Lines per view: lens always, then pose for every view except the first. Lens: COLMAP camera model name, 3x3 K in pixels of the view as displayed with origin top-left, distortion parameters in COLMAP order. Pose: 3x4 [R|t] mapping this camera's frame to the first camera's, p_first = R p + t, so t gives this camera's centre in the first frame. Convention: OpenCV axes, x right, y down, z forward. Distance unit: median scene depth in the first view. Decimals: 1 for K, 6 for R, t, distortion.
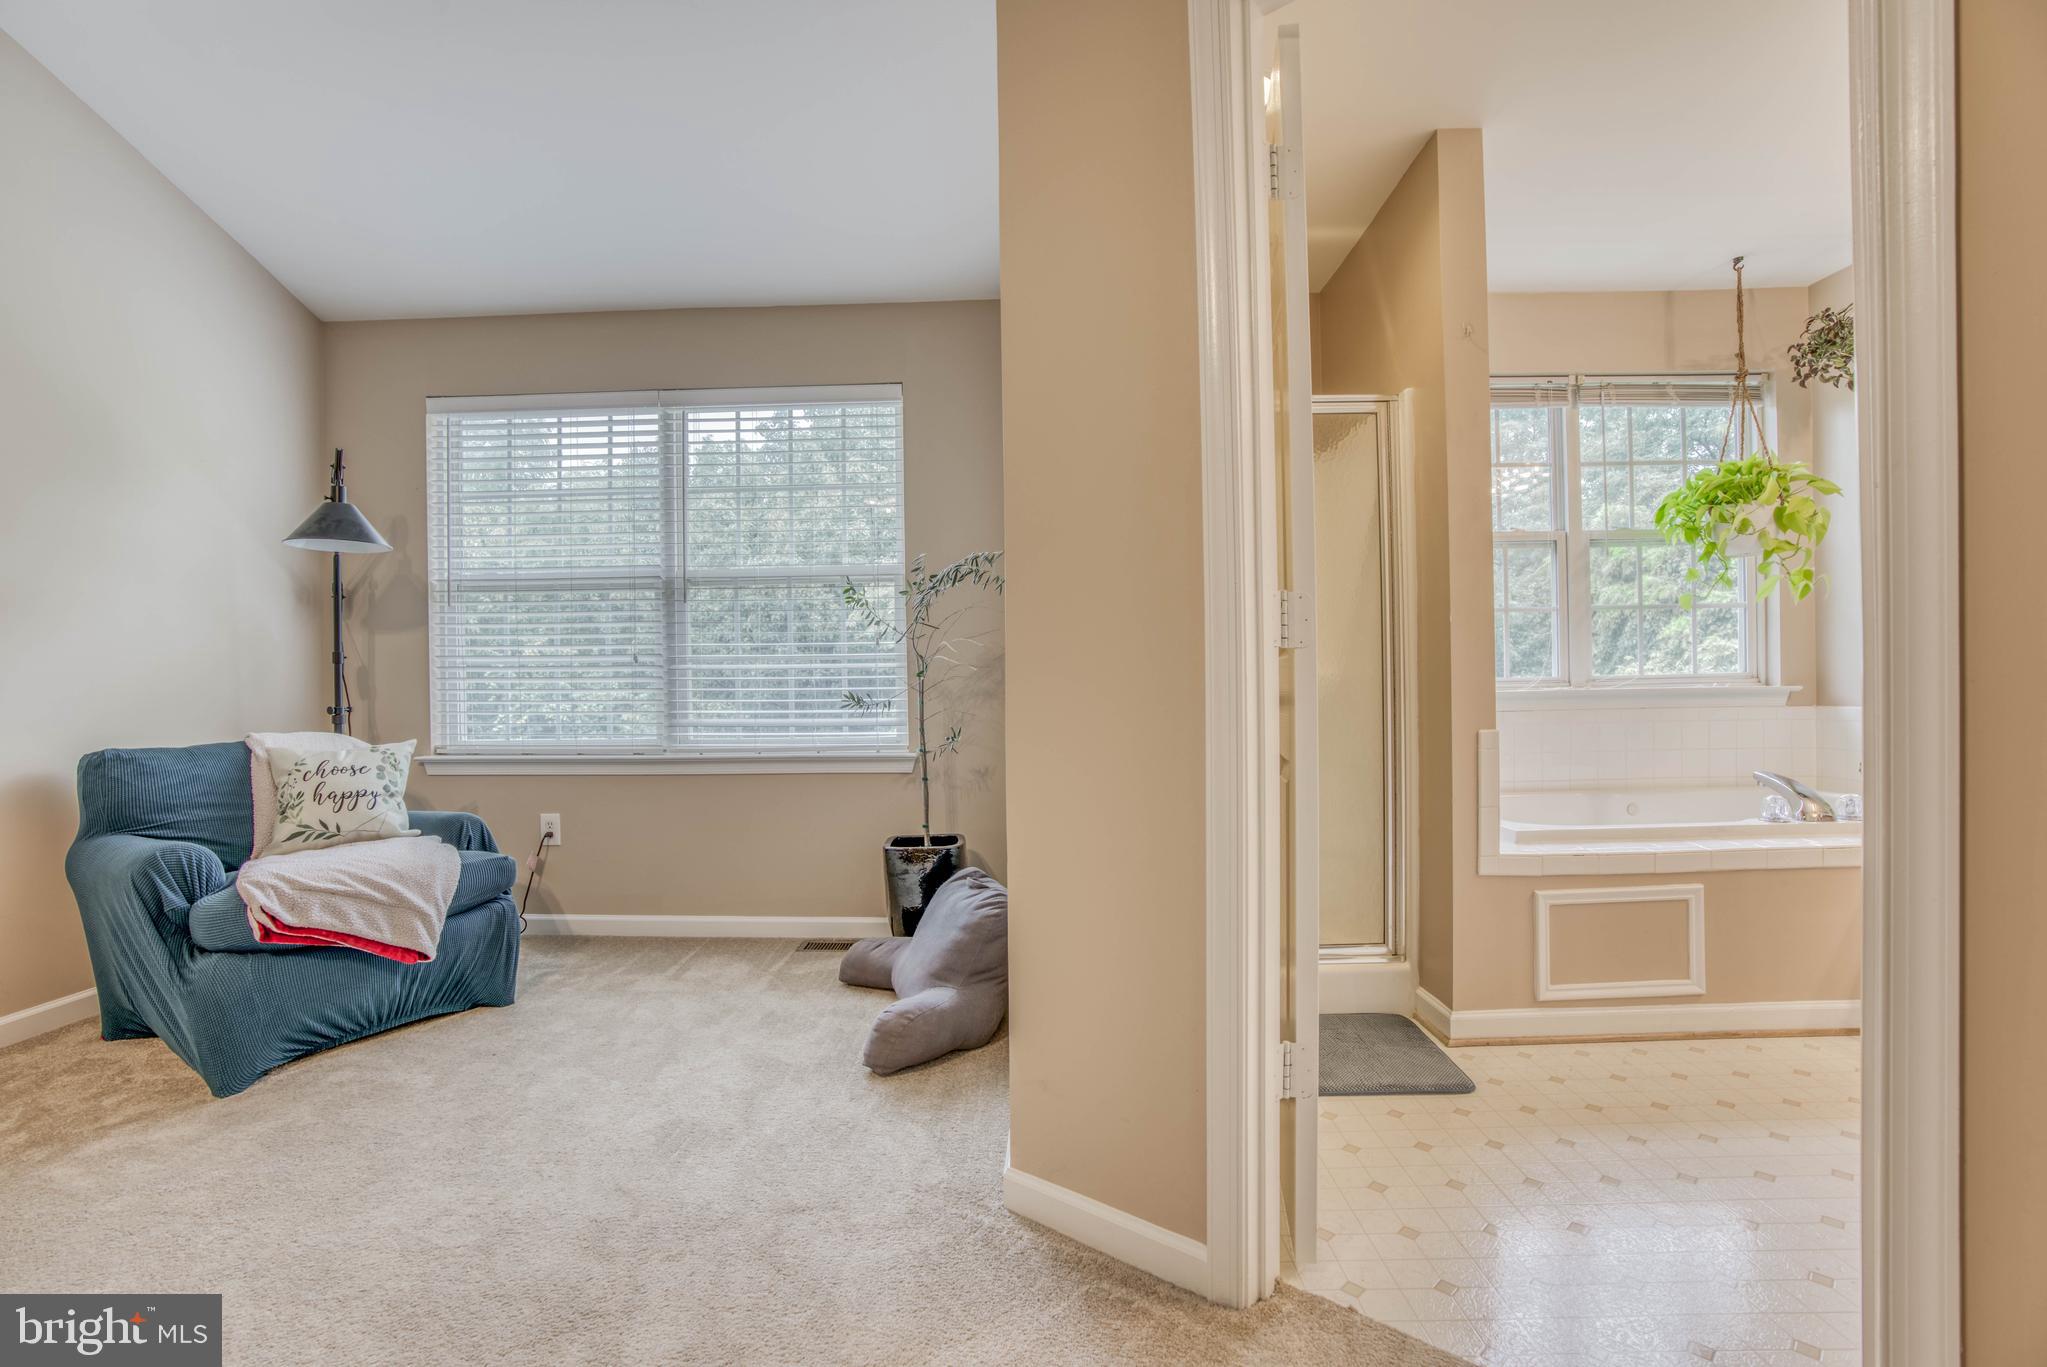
lens RADIAL K [[968.6, 0, 1012.6], [0, 968.6, 683.6], [0, 0, 1]] dist [-0.077164, 0.035856]
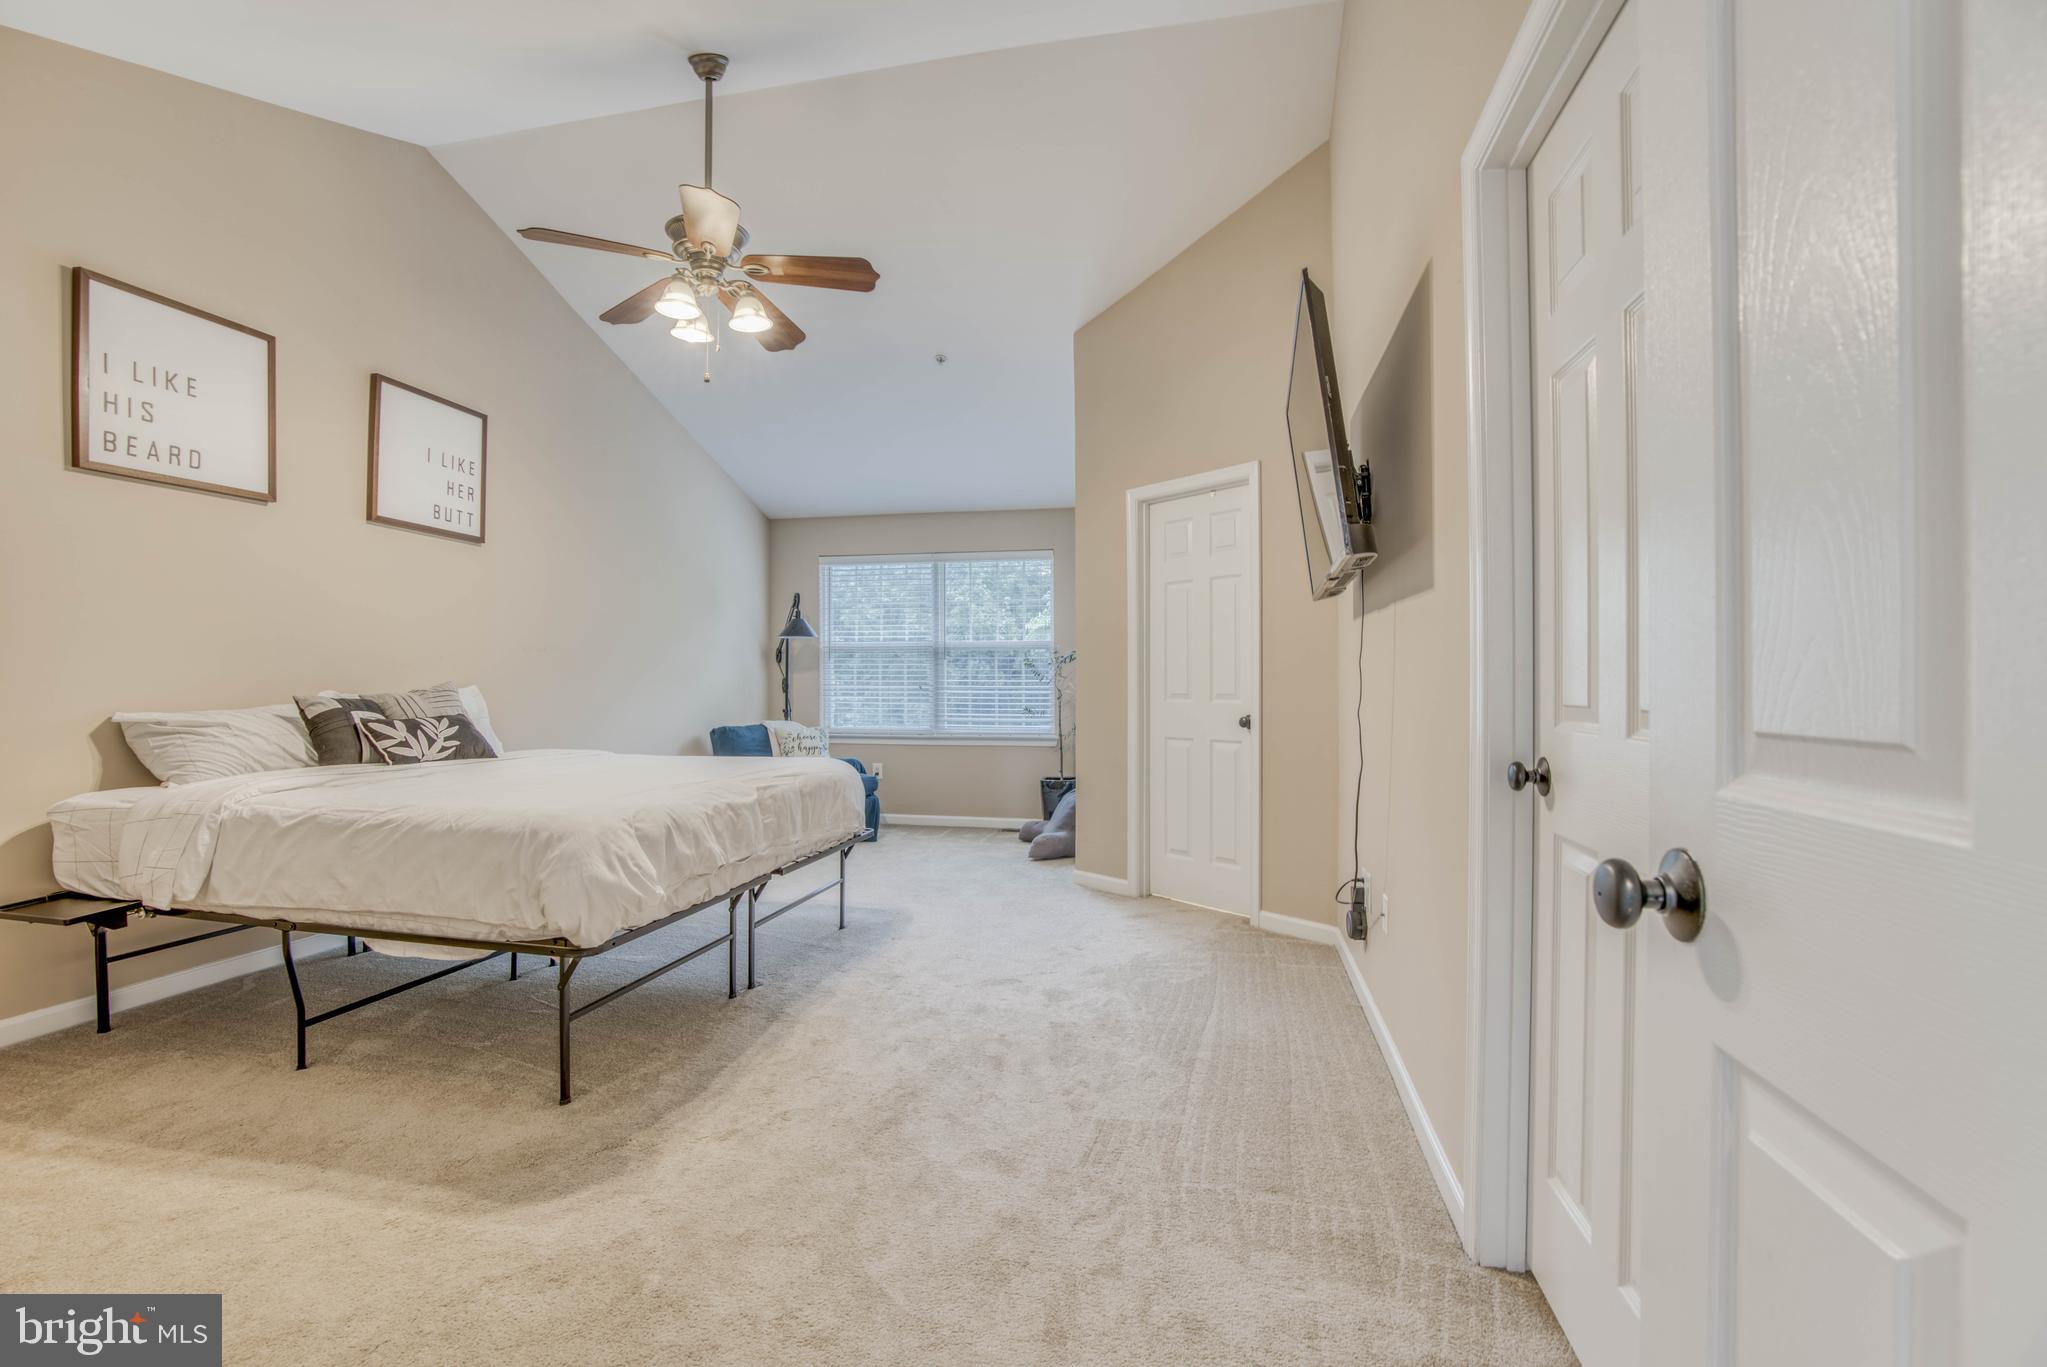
lens RADIAL K [[968.6, 0, 1012.6], [0, 968.6, 683.6], [0, 0, 1]] dist [-0.077164, 0.035856]
pose [[0.981674, 0.010989, -0.190252, 0.235696], [-0.012213, 0.999912, -0.005264, -0.033587], [0.190178, 0.007491, 0.981721, -1.238367]]
